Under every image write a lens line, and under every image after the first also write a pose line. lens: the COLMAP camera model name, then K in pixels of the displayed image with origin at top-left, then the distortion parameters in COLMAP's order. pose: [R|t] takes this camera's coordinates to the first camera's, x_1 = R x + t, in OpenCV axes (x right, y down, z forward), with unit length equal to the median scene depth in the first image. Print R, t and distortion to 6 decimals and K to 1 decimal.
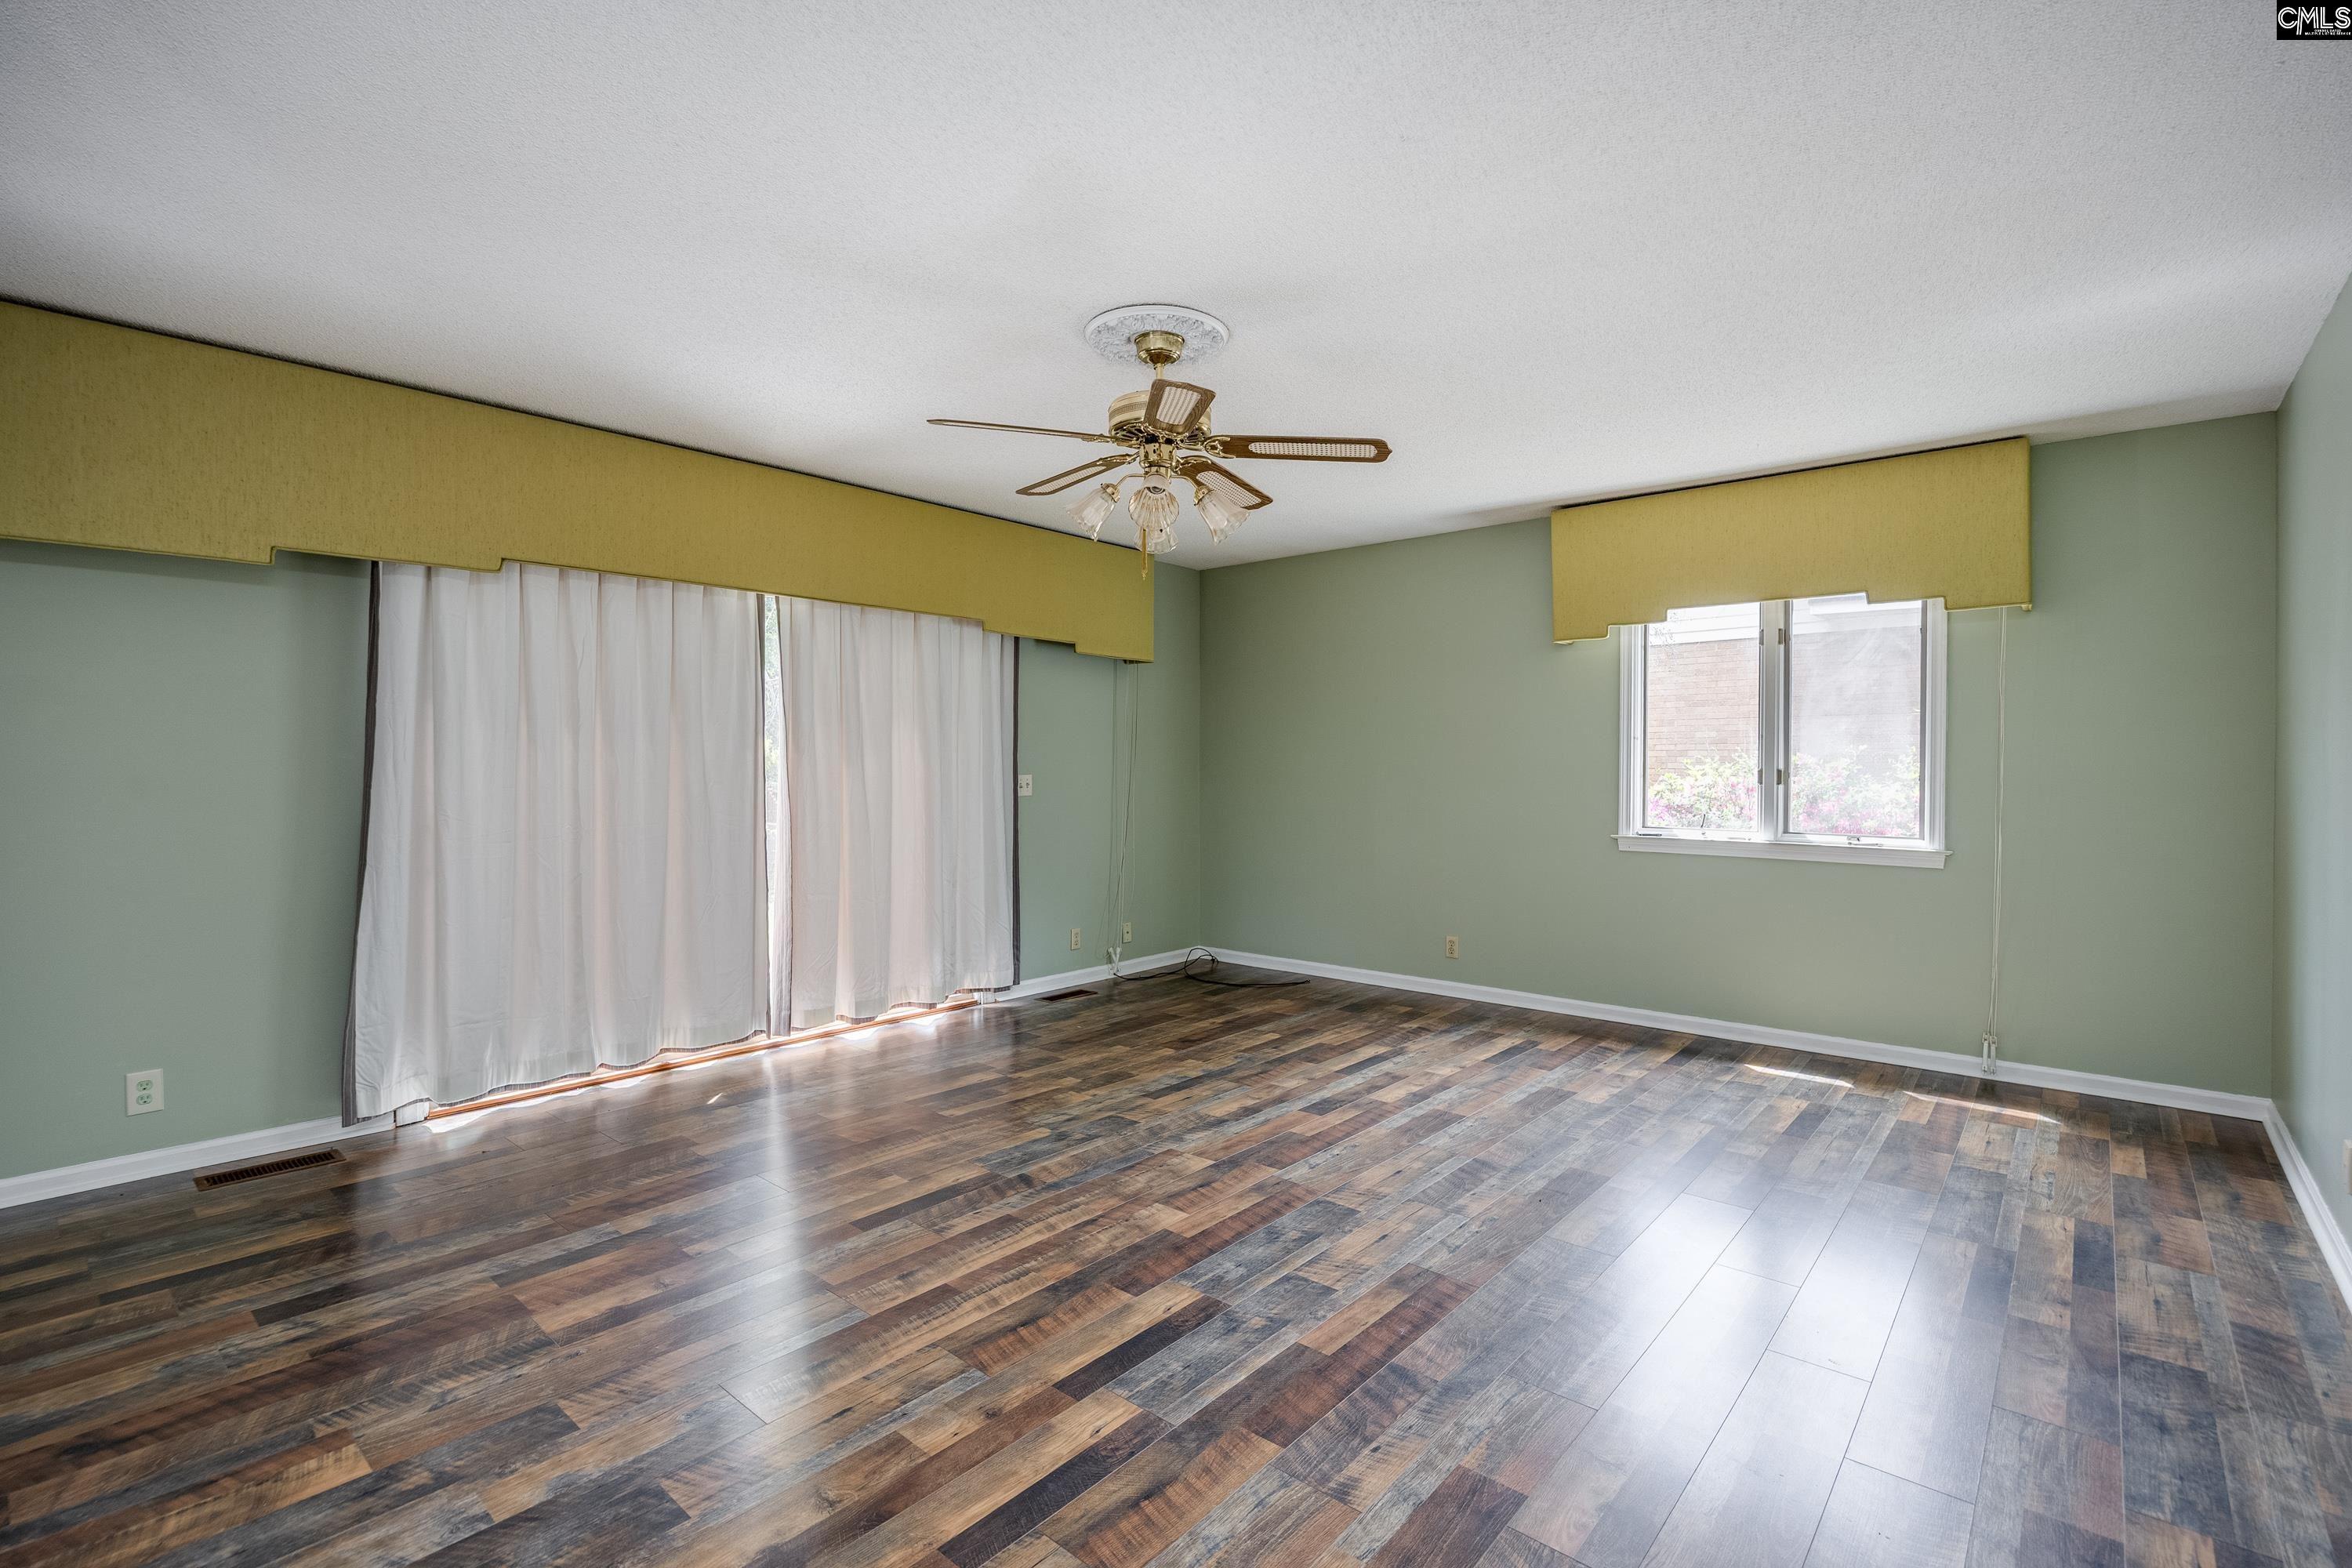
lens RADIAL K [[1062.9, 0, 1176.0], [0, 1062.9, 784.0], [0, 0, 1]] dist [-0.018401, -0.000052]
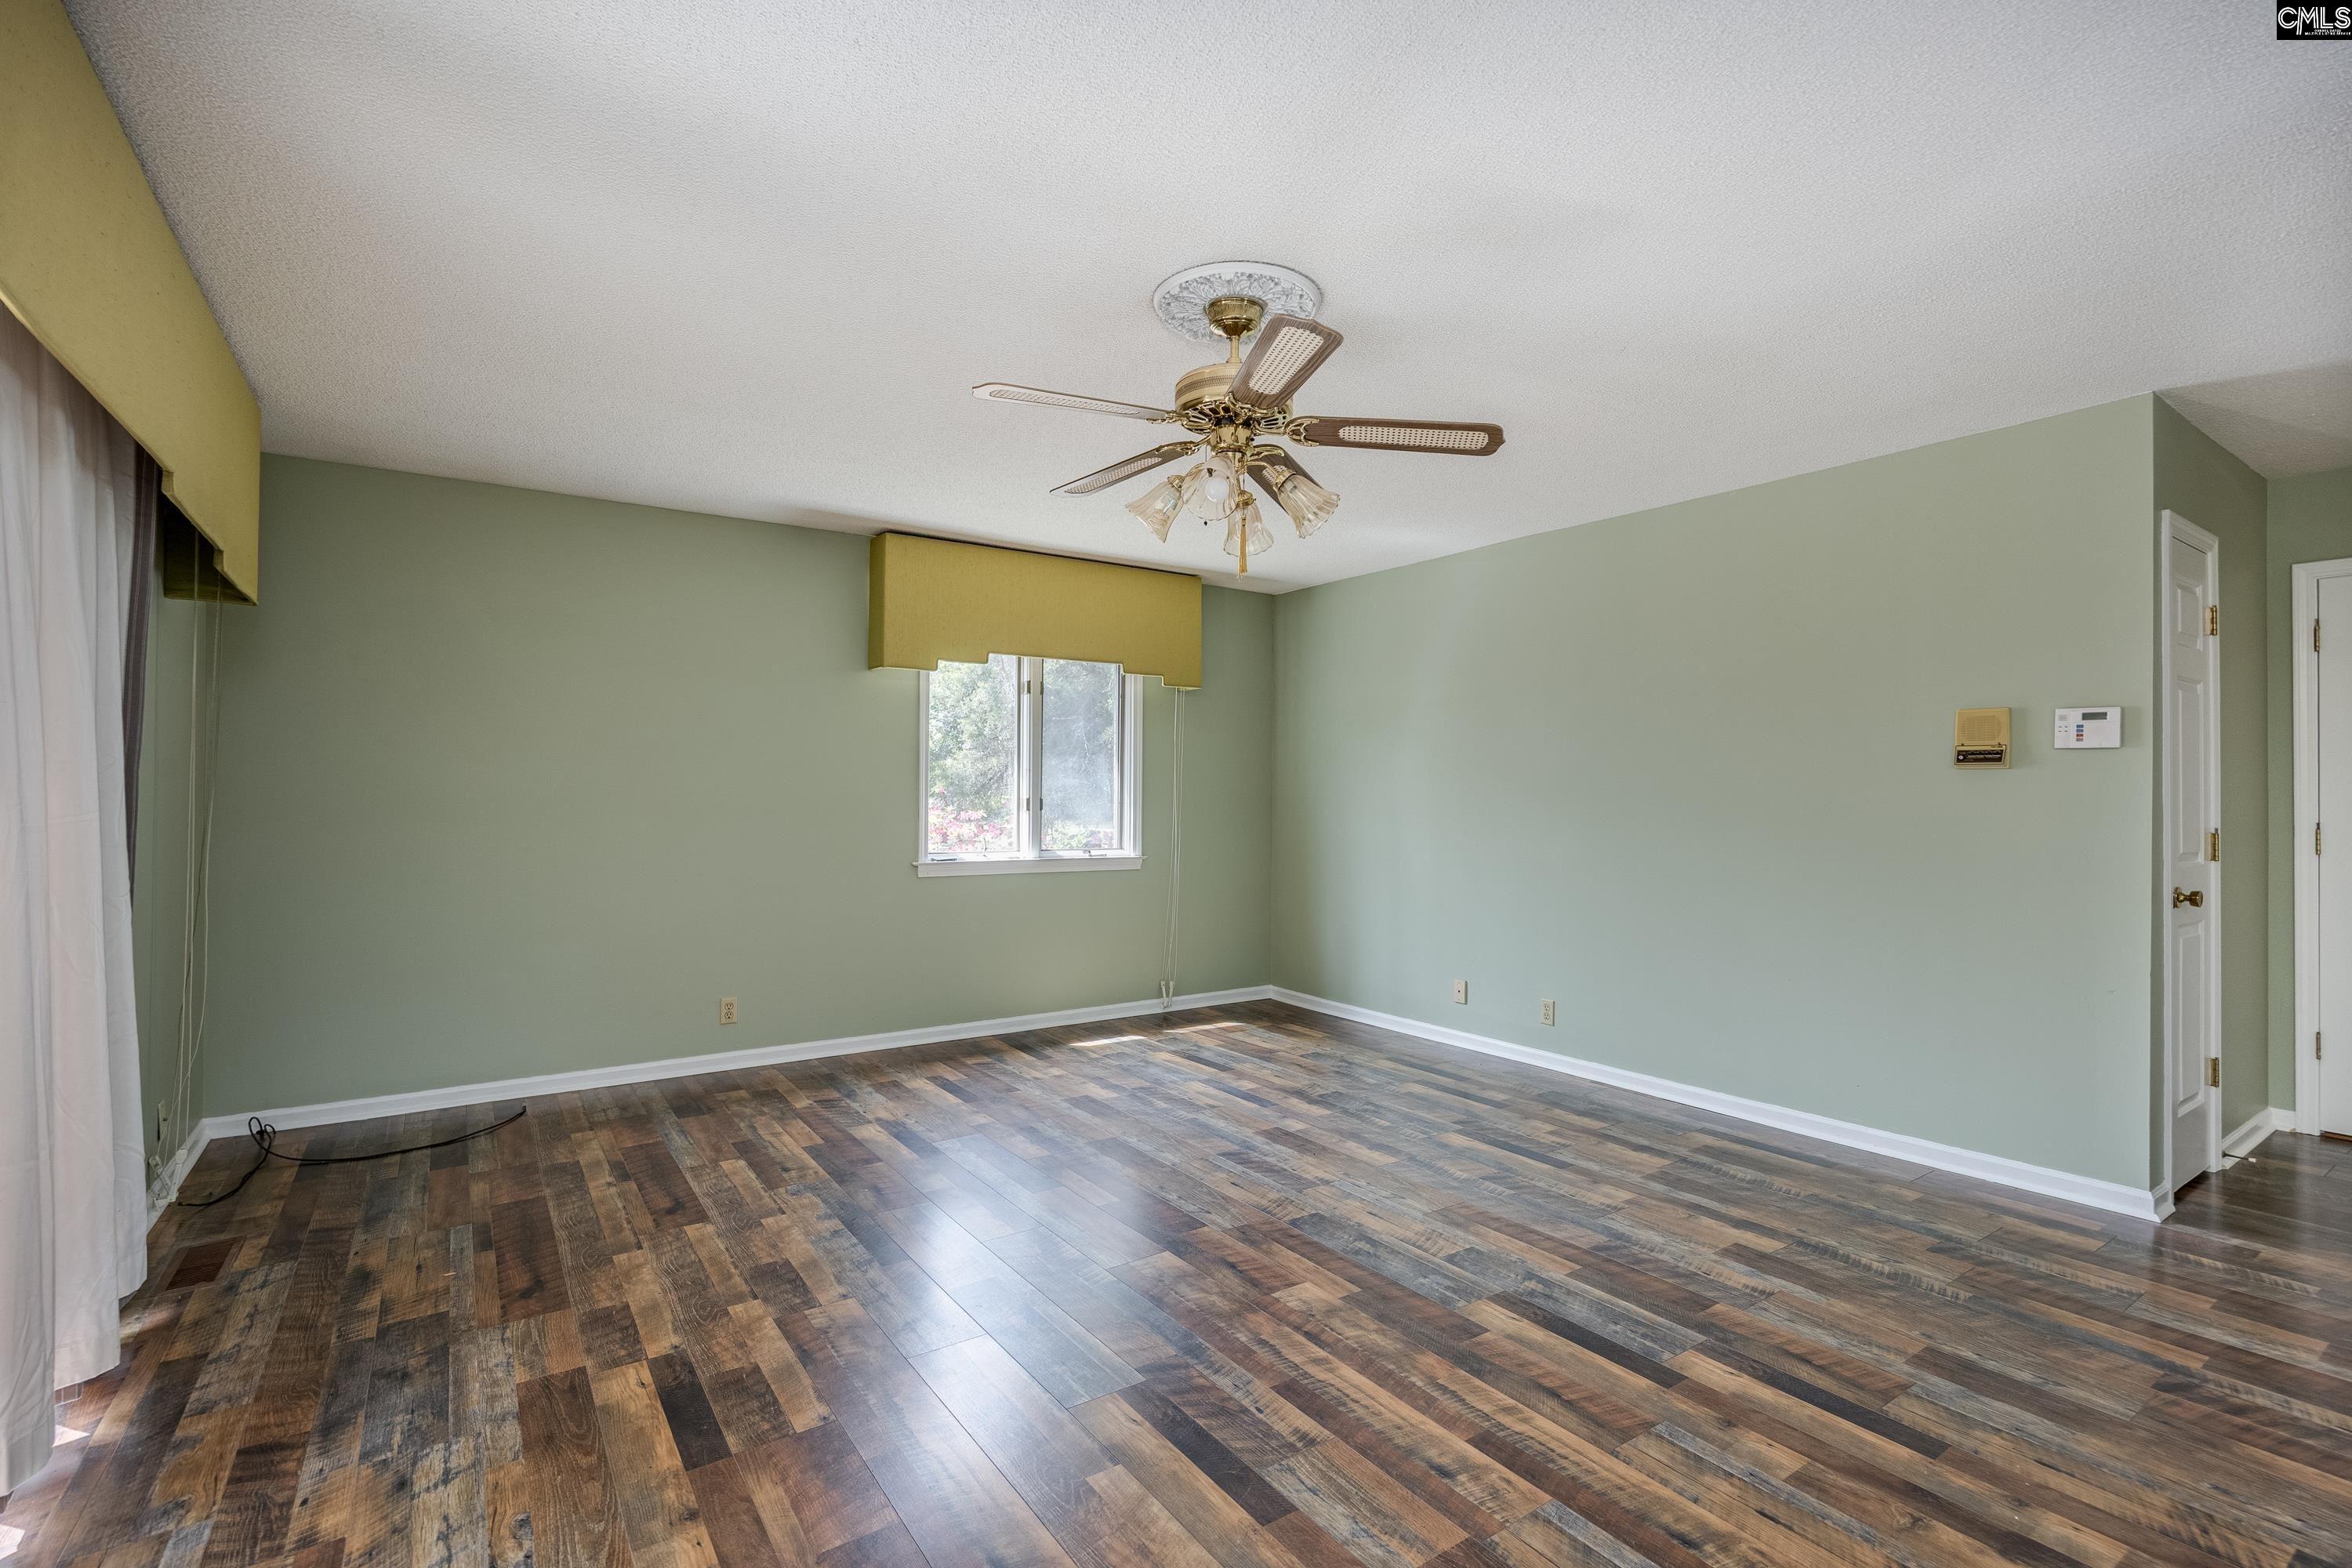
lens RADIAL K [[1076.6, 0, 1170.1], [0, 1076.6, 780.1], [0, 0, 1]] dist [-0.004403, -0.000746]
pose [[0.248457, 0.014241, 0.968538, -0.940206], [0.011949, 0.999771, -0.017765, -0.017465], [-0.968569, 0.015987, 0.248230, 0.880740]]
